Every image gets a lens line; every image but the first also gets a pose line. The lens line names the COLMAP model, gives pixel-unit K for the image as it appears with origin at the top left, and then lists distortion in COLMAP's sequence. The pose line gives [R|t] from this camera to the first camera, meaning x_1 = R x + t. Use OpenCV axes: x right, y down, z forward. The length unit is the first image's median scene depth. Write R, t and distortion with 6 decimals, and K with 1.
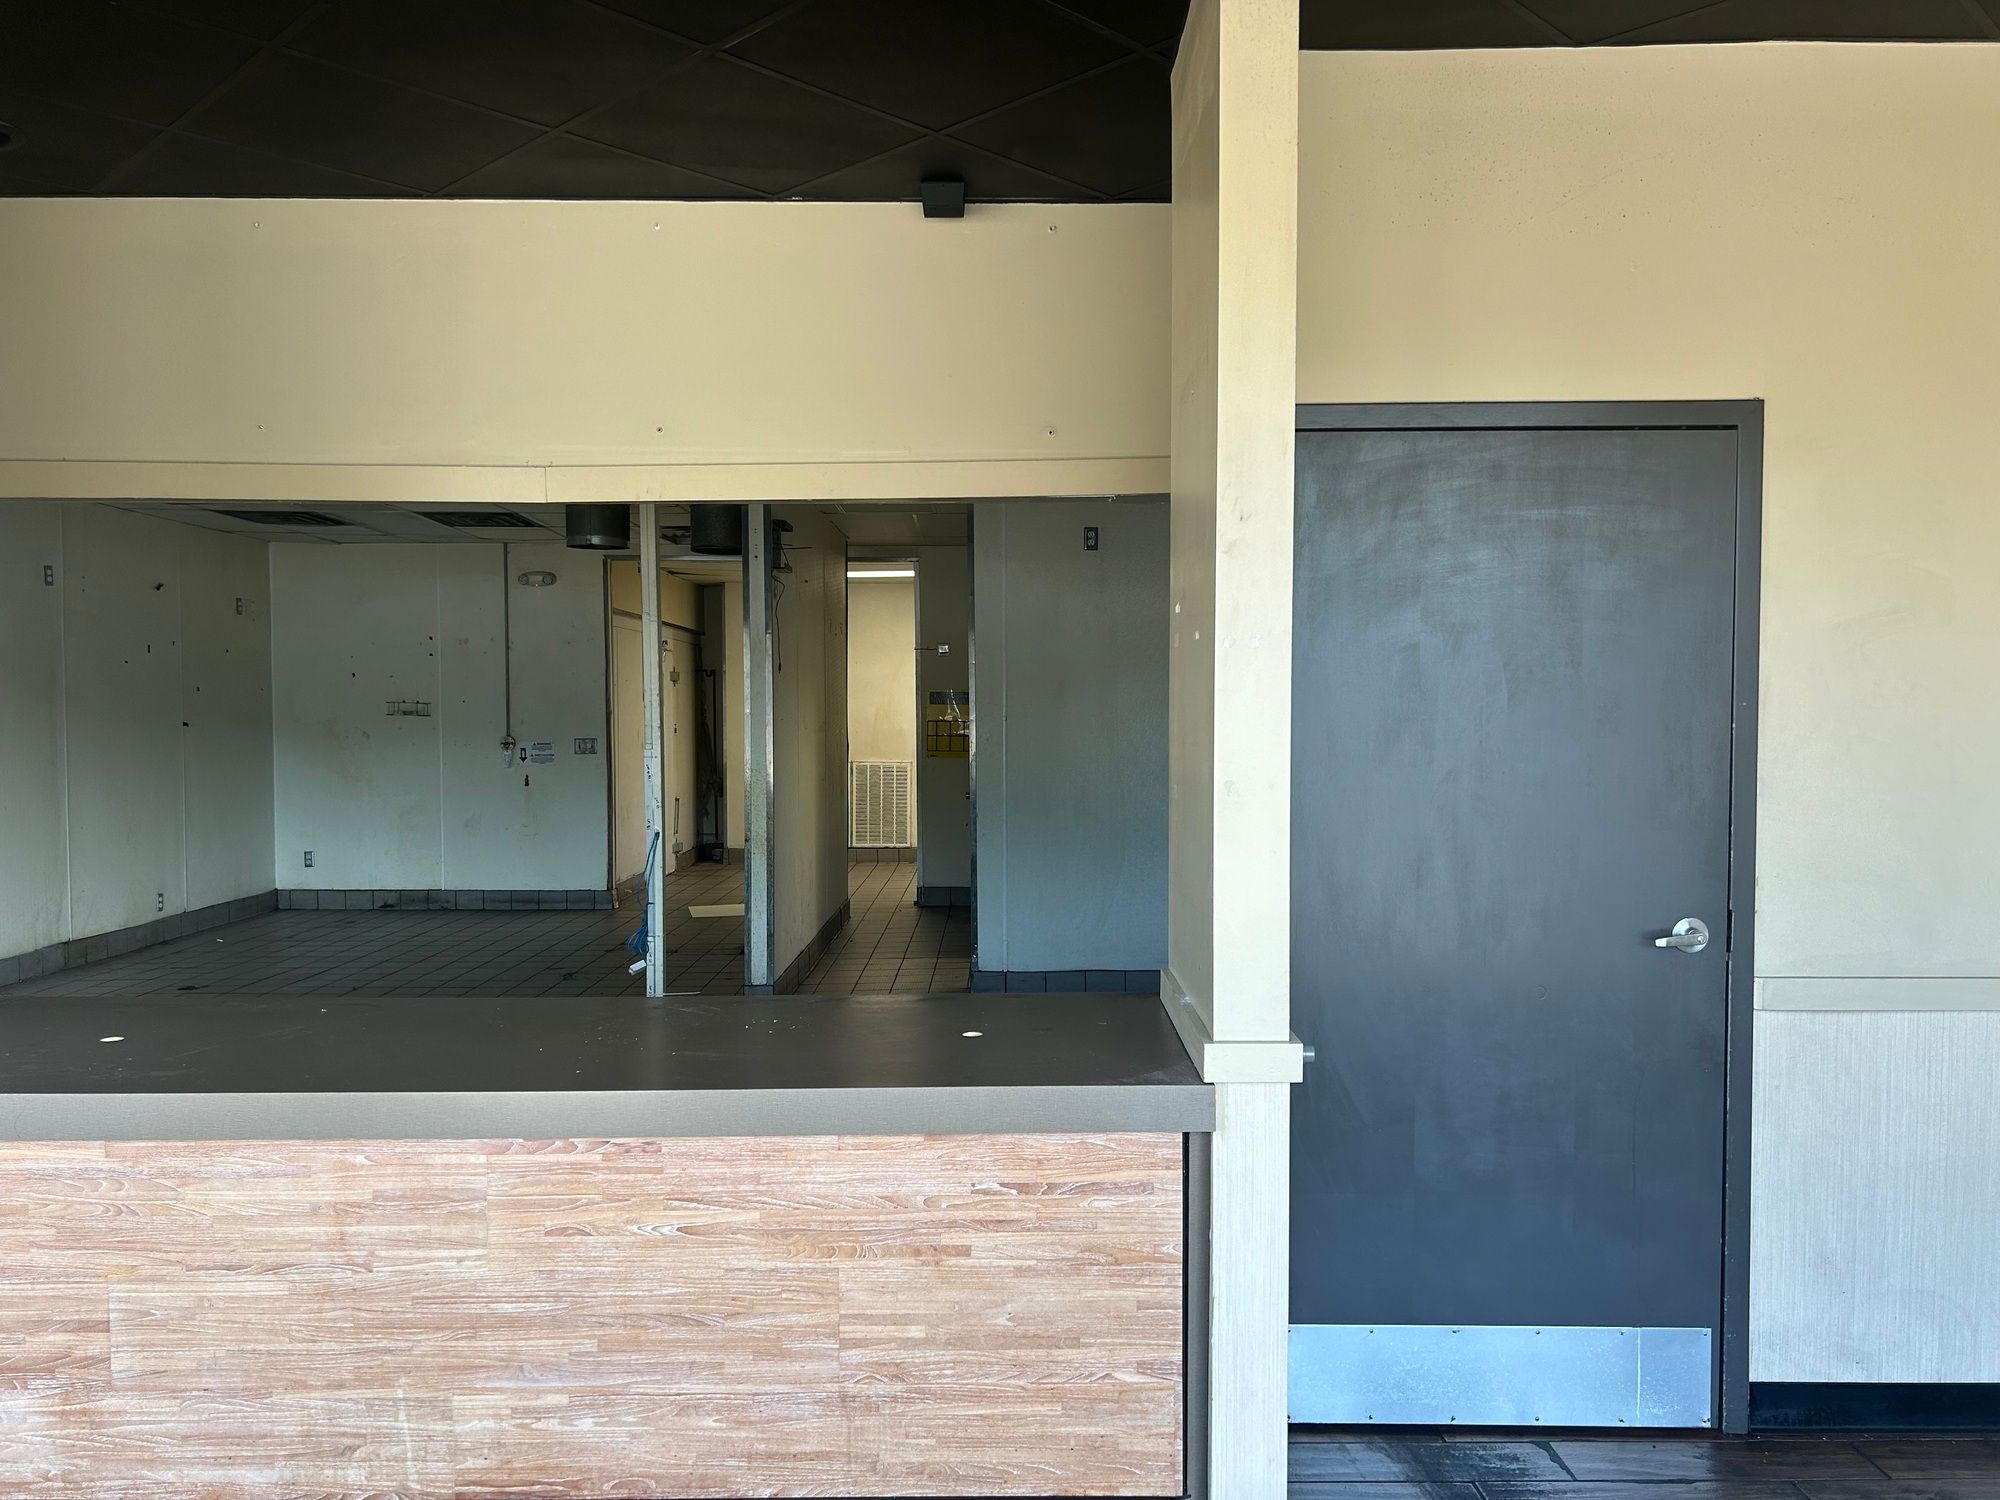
lens RADIAL K [[1498.9, 0, 983.1], [0, 1498.9, 759.7], [0, 0, 1]] dist [0.050217, -0.052484]
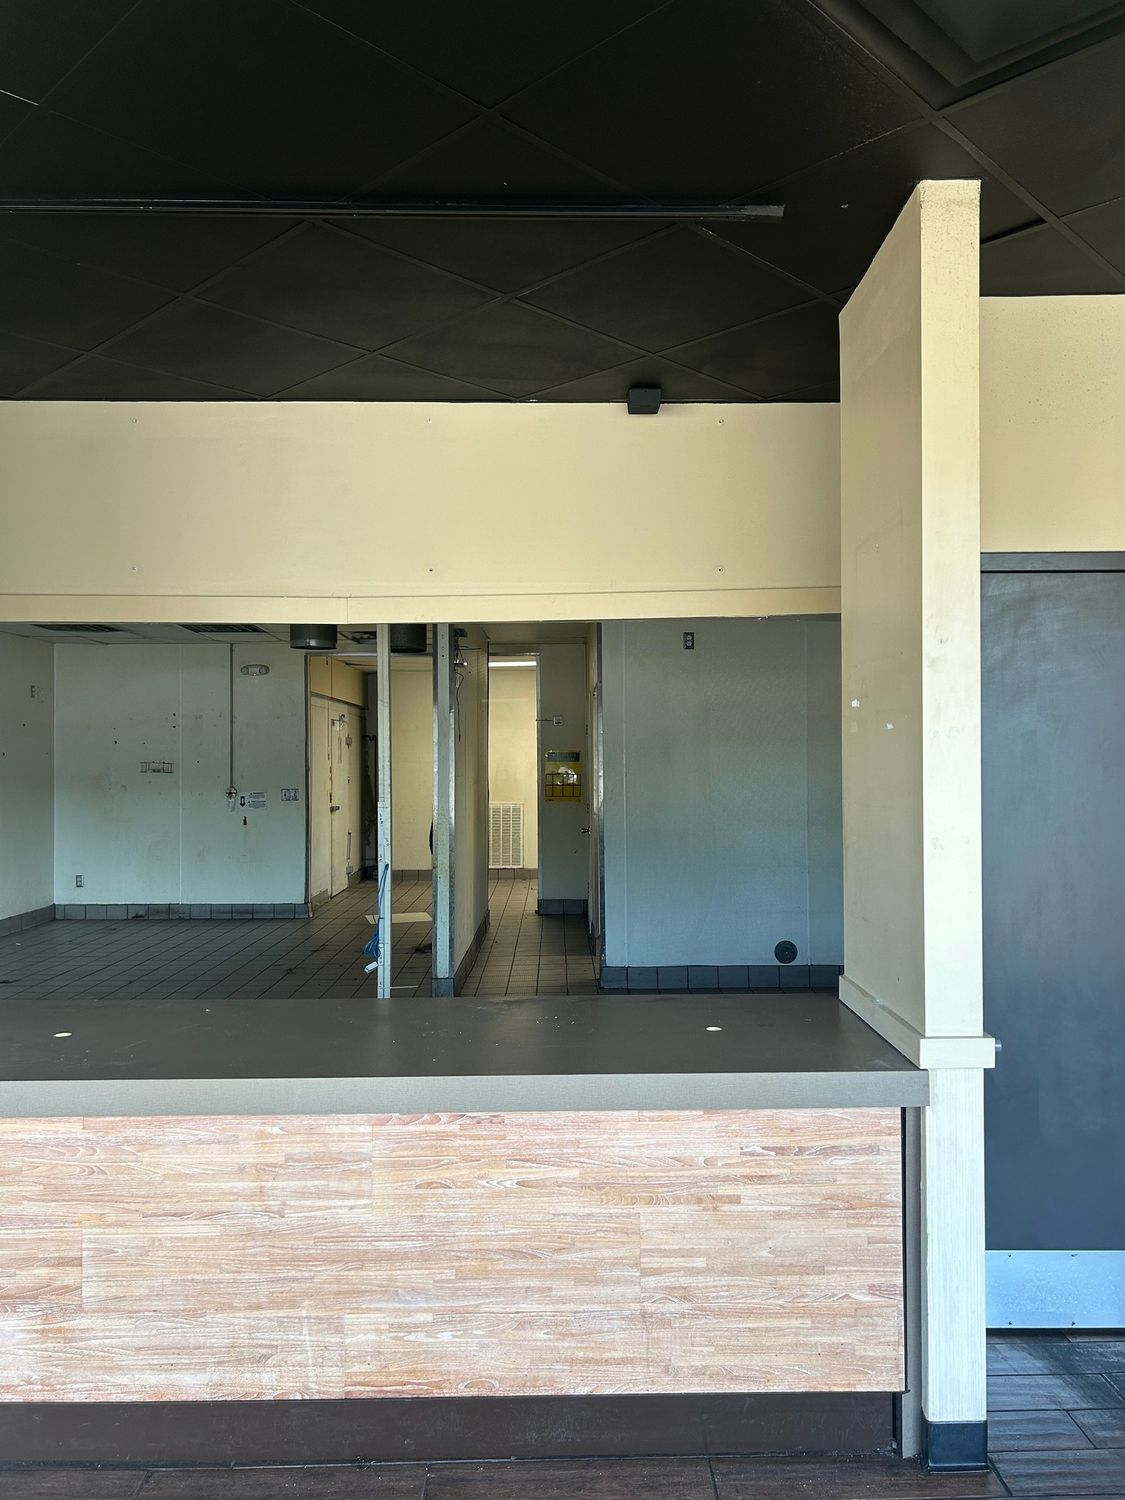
lens RADIAL K [[1124.2, 0, 554.8], [0, 1124.2, 742.5], [0, 0, 1]] dist [0.050217, -0.052484]
pose [[0.999962, -0.003202, 0.008156, -0.174693], [0.003605, 0.998749, -0.049865, -0.021070], [-0.007986, 0.049893, 0.998723, 0.000314]]
